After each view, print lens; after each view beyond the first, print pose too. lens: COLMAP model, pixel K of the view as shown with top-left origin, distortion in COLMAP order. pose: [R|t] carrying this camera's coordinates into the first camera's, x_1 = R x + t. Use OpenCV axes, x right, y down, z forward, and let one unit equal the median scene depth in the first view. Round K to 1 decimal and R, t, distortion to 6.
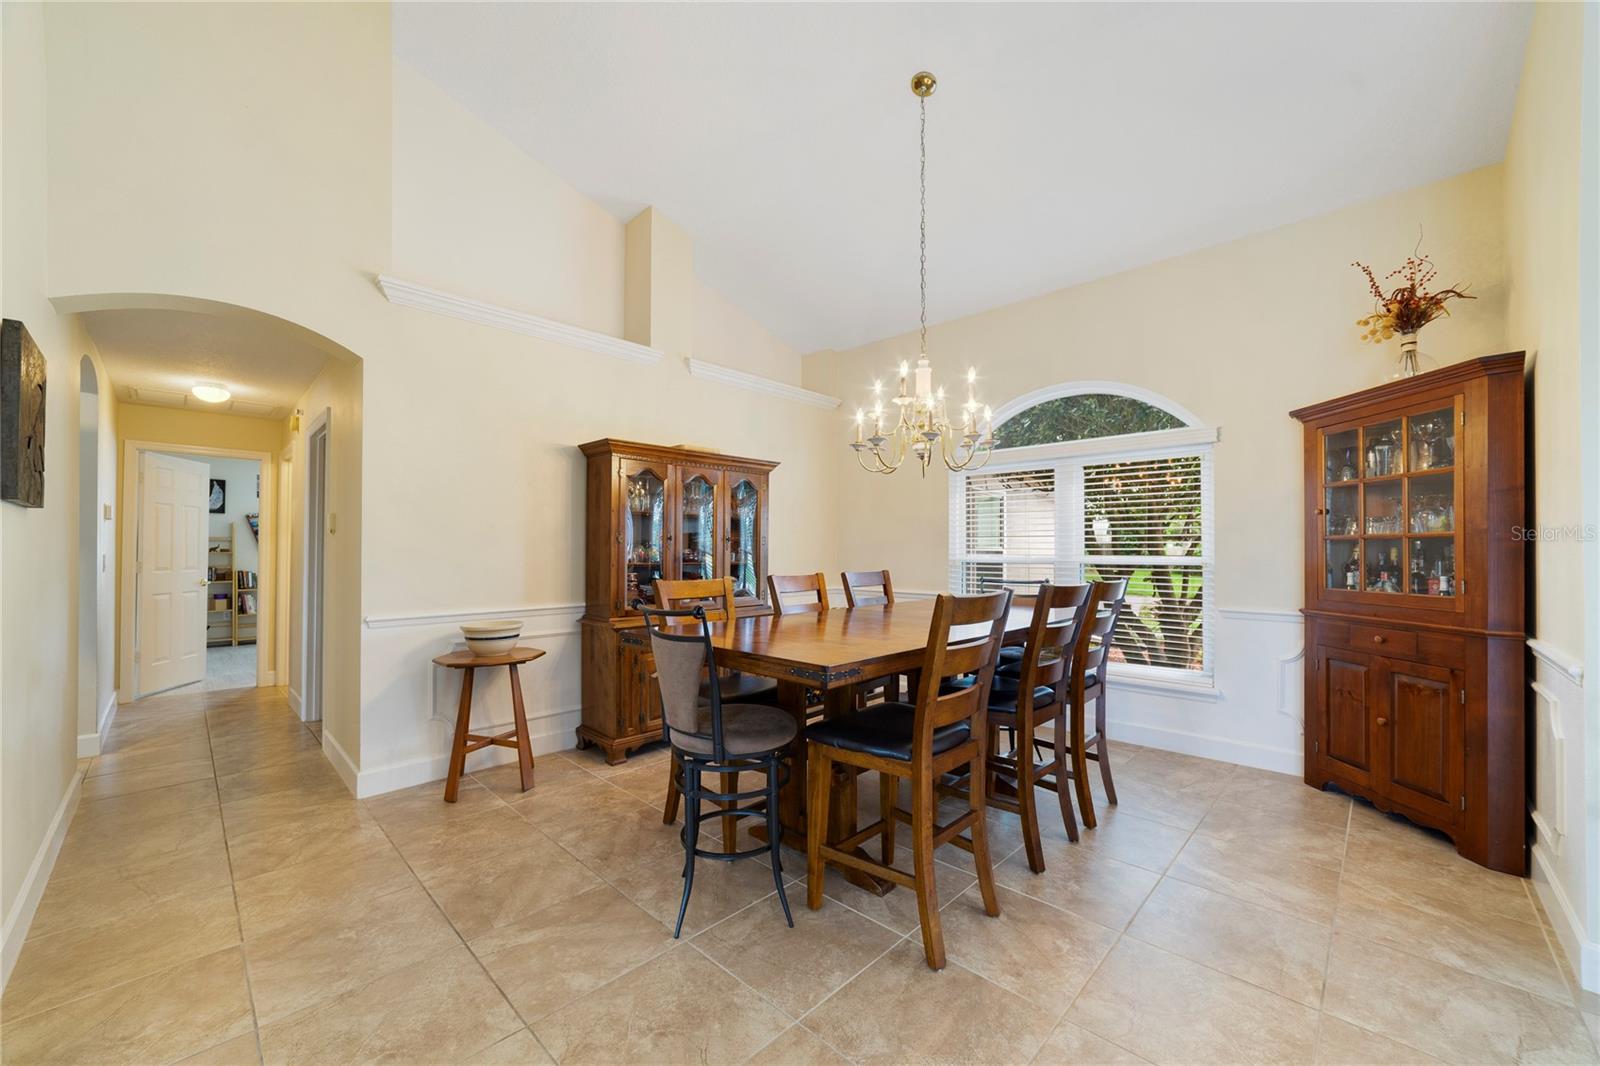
lens RADIAL K [[616.3, 0, 803.7], [0, 616.3, 545.4], [0, 0, 1]] dist [-0.020811, 0.007886]
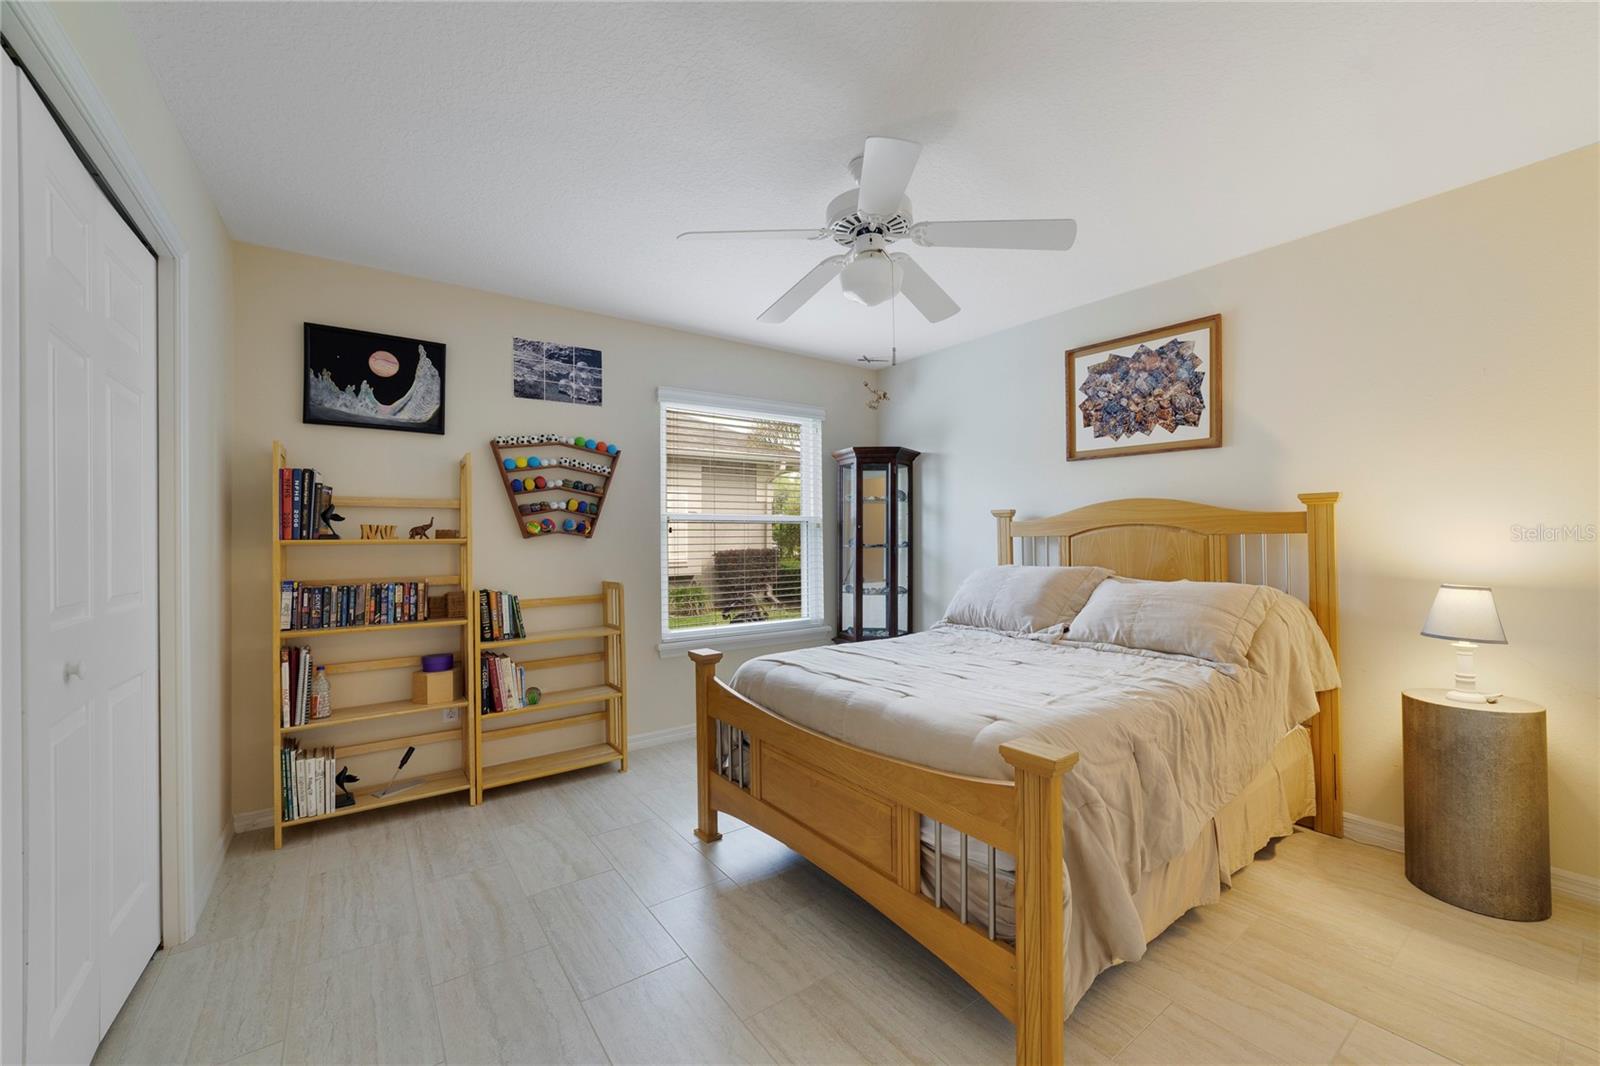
lens RADIAL K [[616.3, 0, 804.9], [0, 616.3, 534.0], [0, 0, 1]] dist [-0.020811, 0.007886]
pose [[0.981977, -0.014990, -0.188406, -0.673284], [0.014529, 0.999887, -0.003828, 0.012758], [0.188442, 0.001022, 0.982084, 0.682773]]
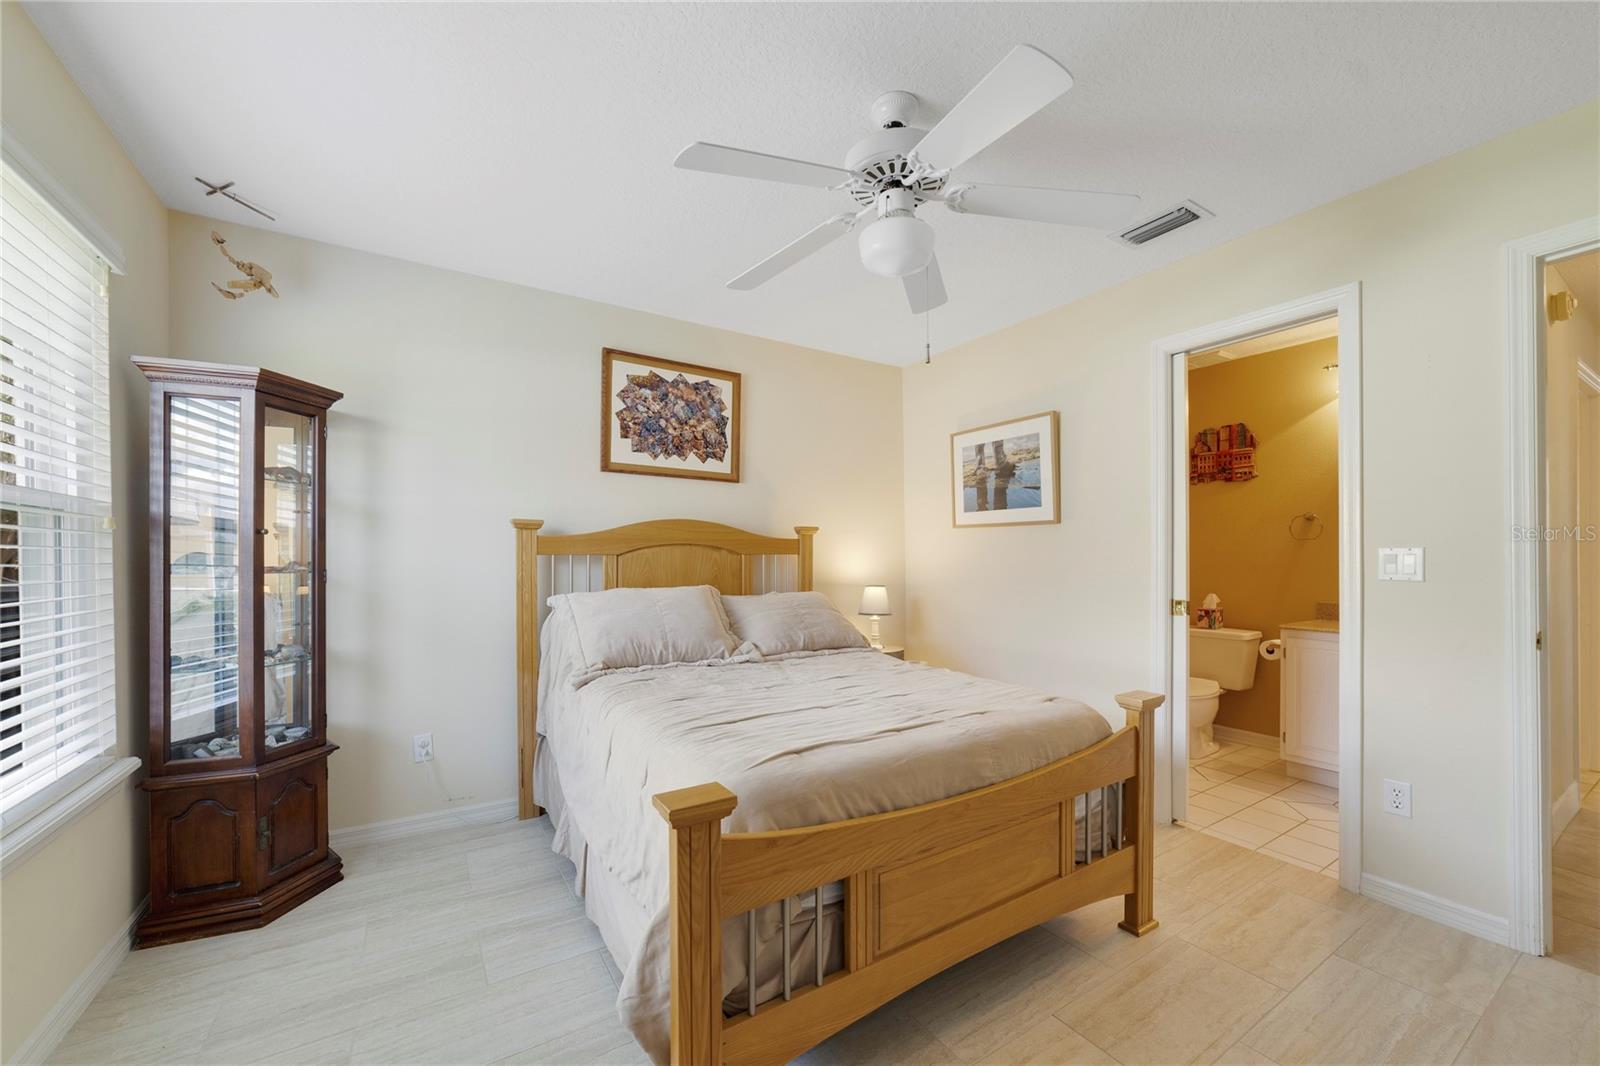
lens RADIAL K [[616.3, 0, 815.7], [0, 616.3, 556.4], [0, 0, 1]] dist [-0.020811, 0.007886]
pose [[0.262329, -0.006319, 0.964958, -1.125826], [-0.000715, 0.999977, 0.006742, 0.014157], [-0.964978, -0.002458, 0.262318, 1.119384]]
